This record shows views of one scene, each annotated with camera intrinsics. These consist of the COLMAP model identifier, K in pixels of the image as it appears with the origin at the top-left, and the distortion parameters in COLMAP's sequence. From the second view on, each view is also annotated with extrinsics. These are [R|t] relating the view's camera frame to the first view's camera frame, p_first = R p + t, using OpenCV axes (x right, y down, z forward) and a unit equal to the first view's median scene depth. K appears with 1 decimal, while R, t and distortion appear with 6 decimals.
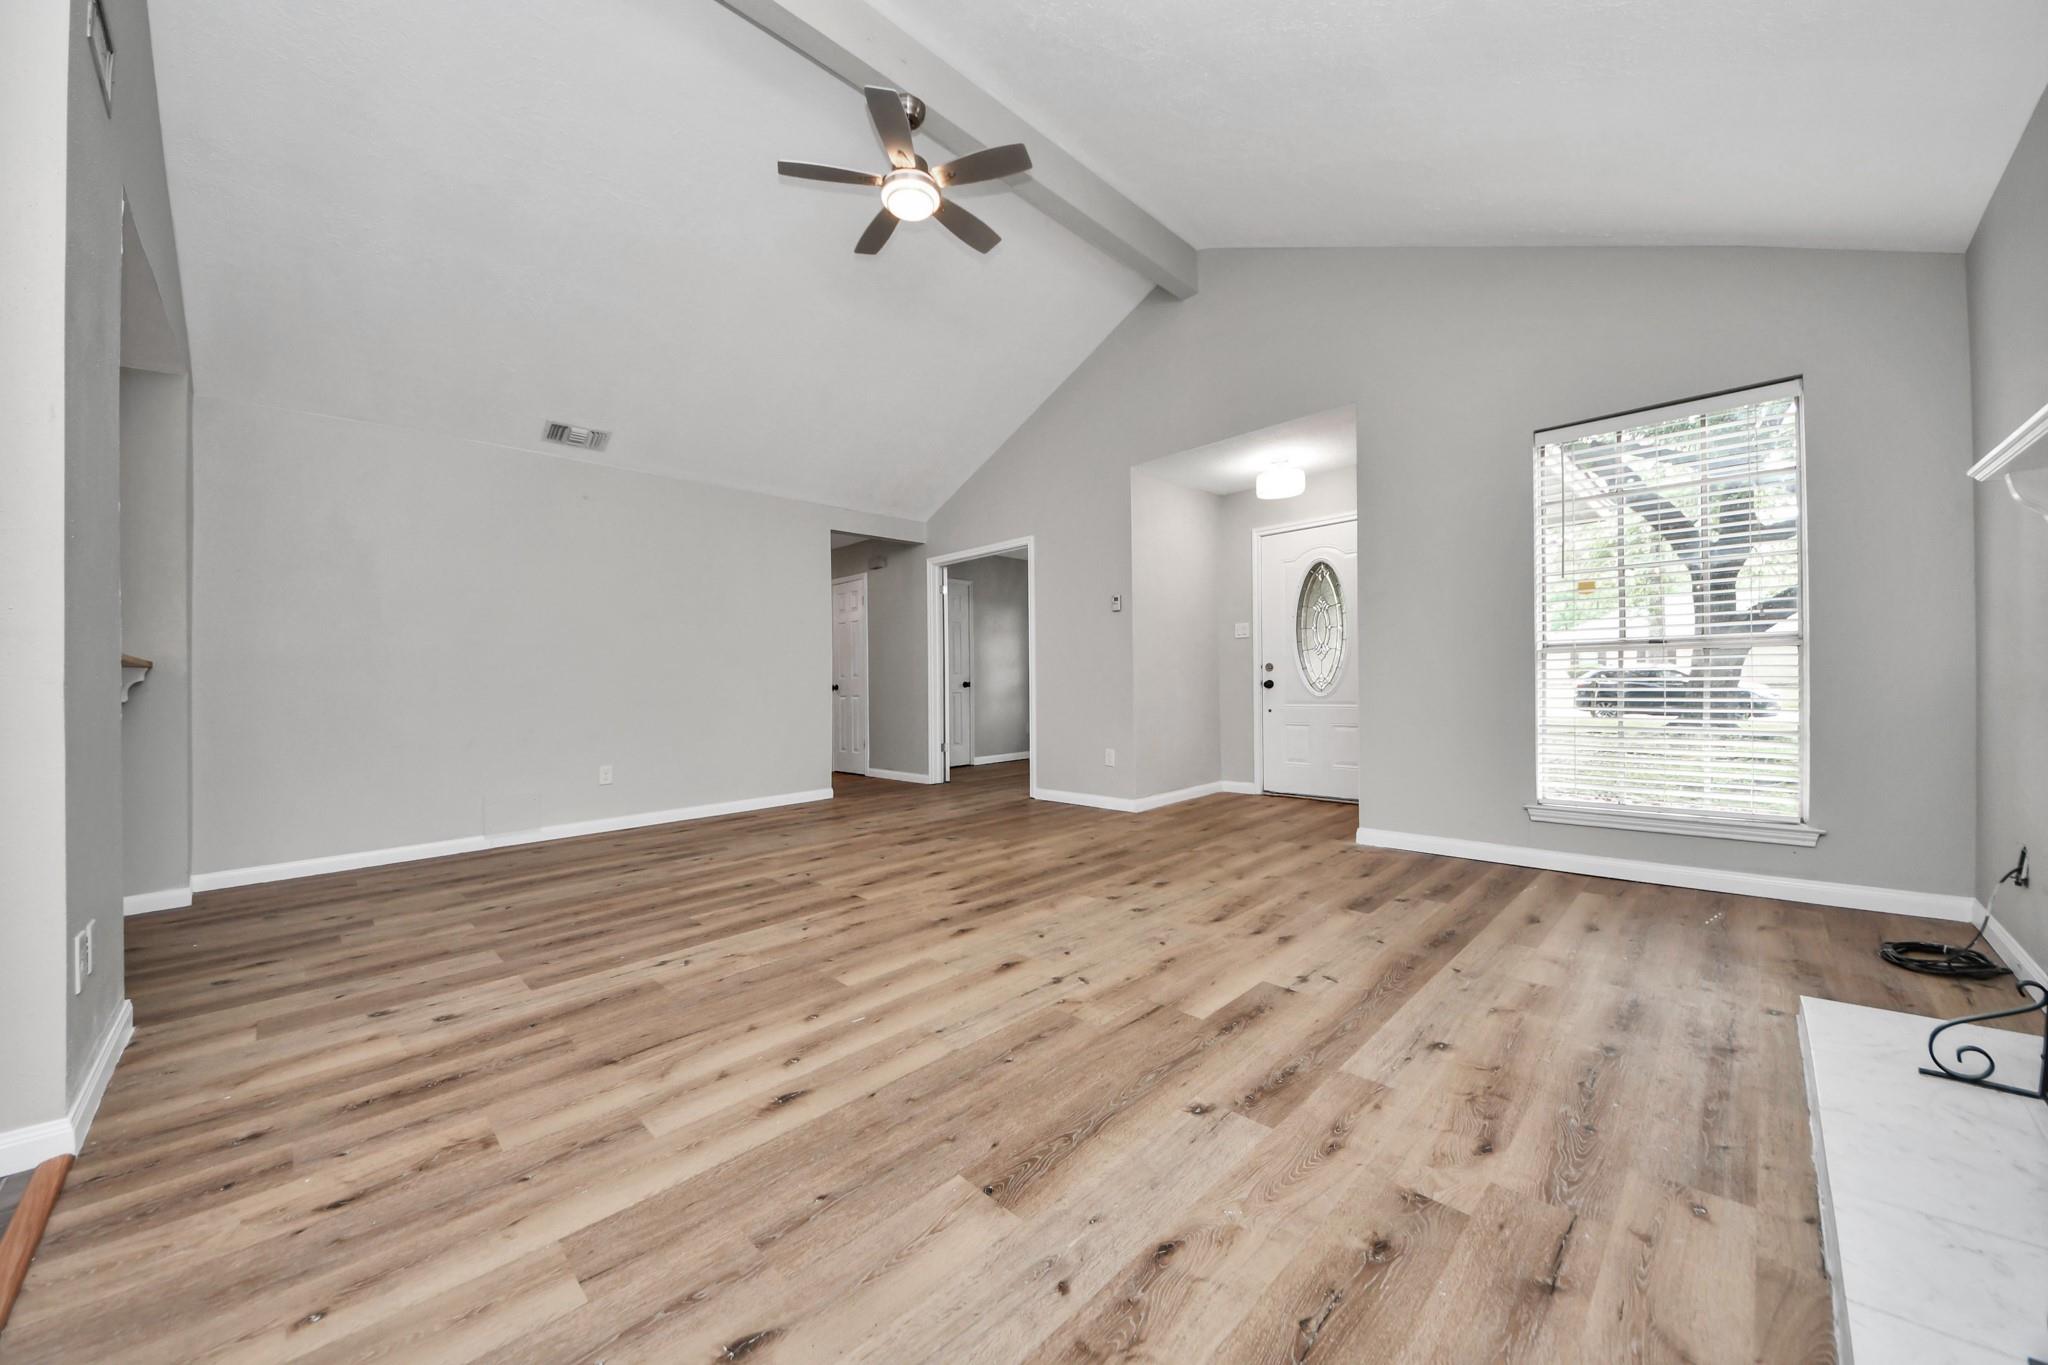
lens RADIAL K [[730.8, 0, 1024.0], [0, 730.8, 682.5], [0, 0, 1]] dist [-0.000402, -0.000039]
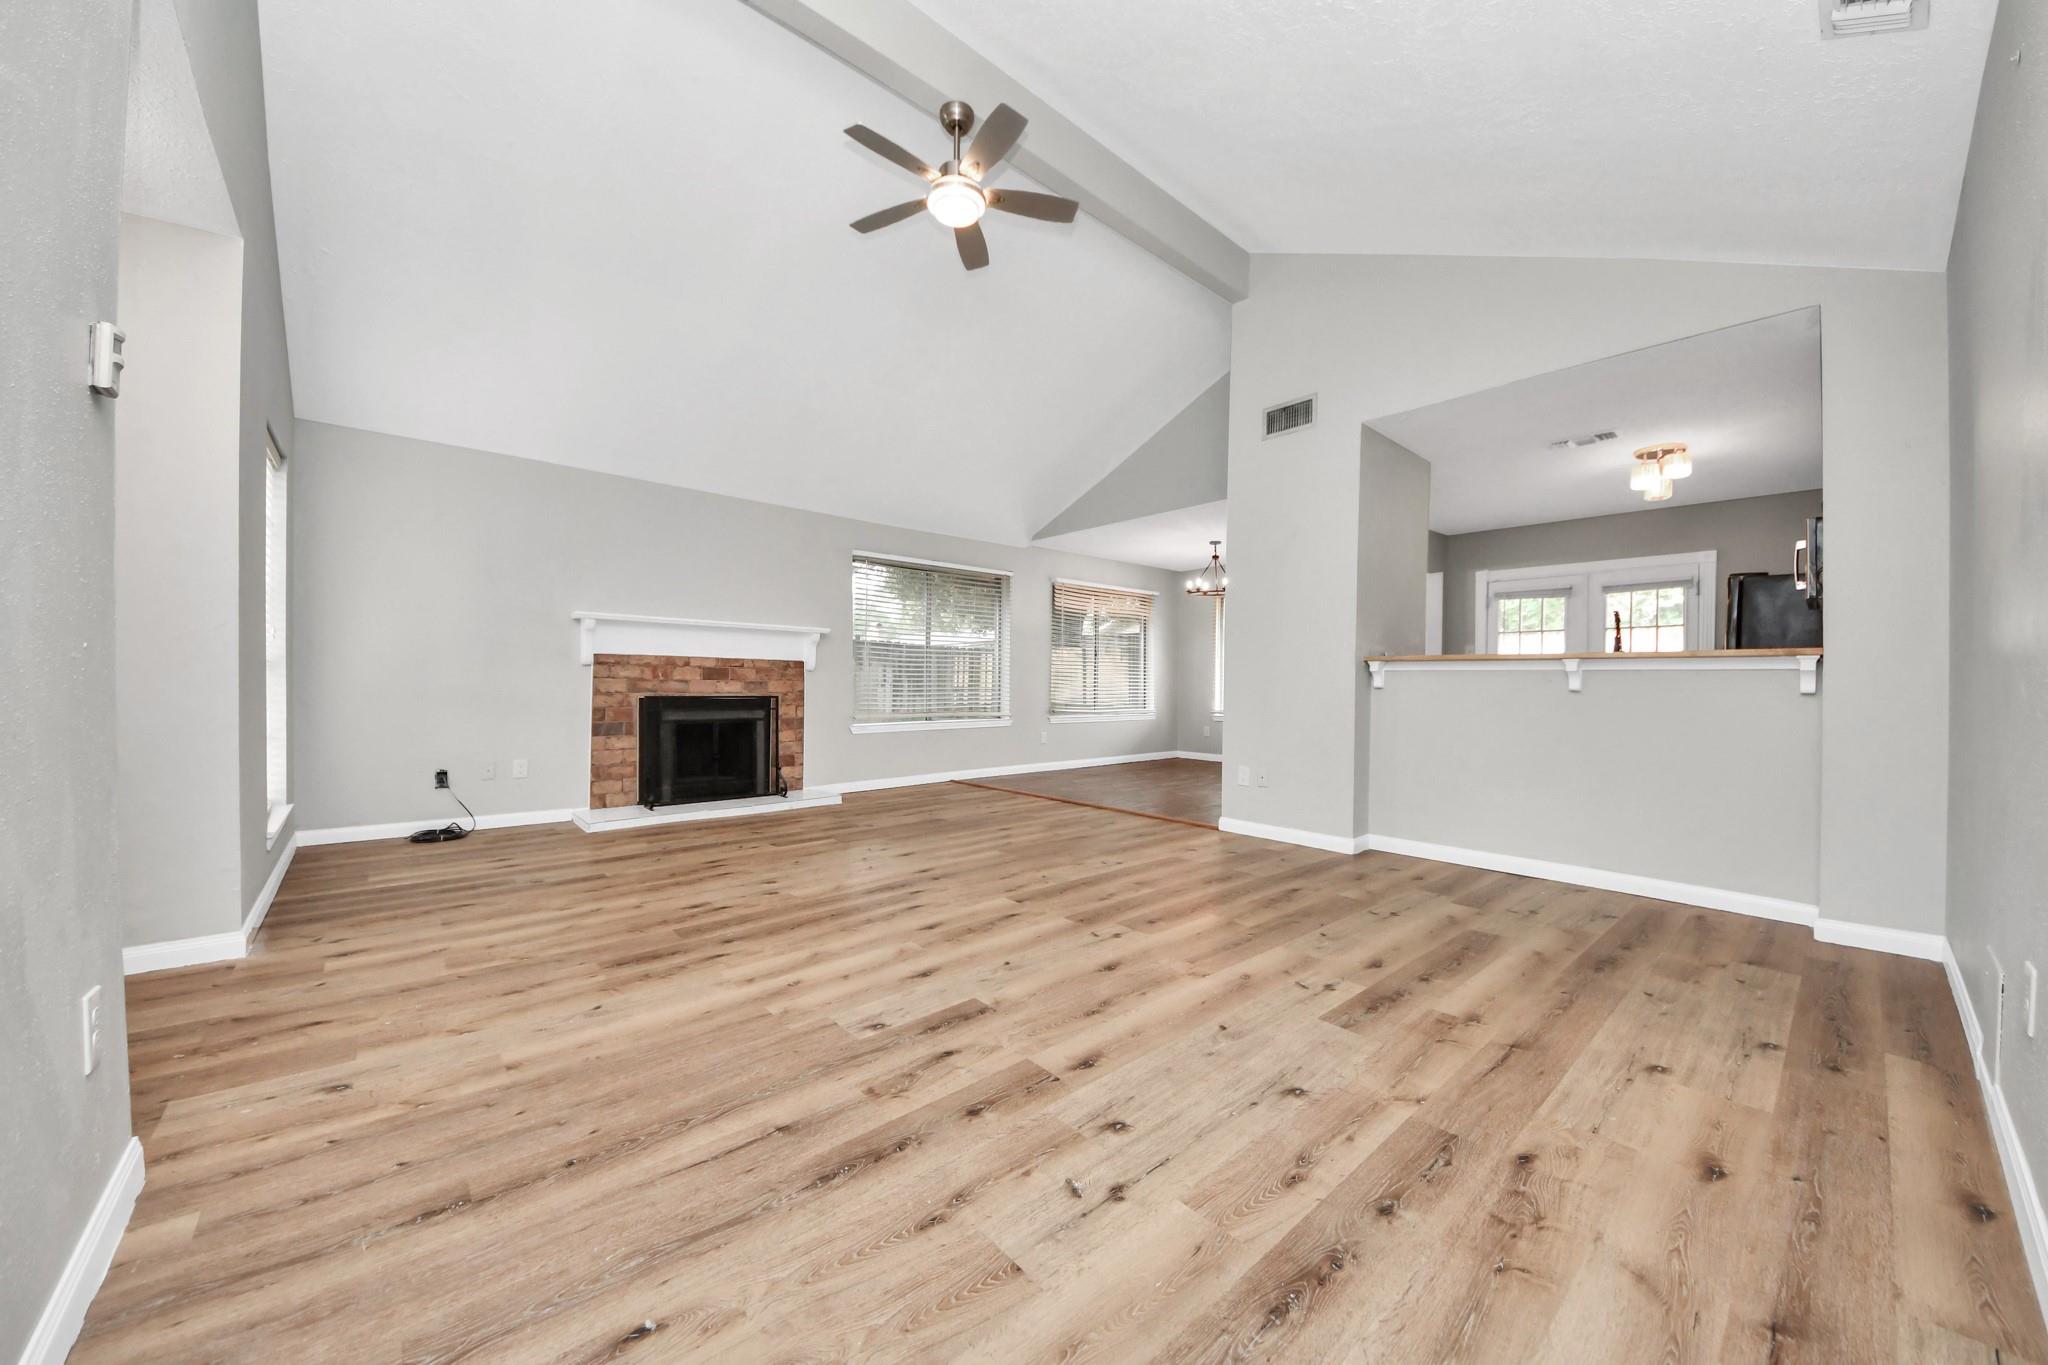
lens RADIAL K [[730.8, 0, 1024.0], [0, 730.8, 682.5], [0, 0, 1]] dist [-0.000402, -0.000039]
pose [[-0.997538, 0.010933, 0.069264, -0.325992], [0.010892, 0.999940, -0.000978, -0.004006], [-0.069271, -0.000221, -0.997598, 2.089049]]
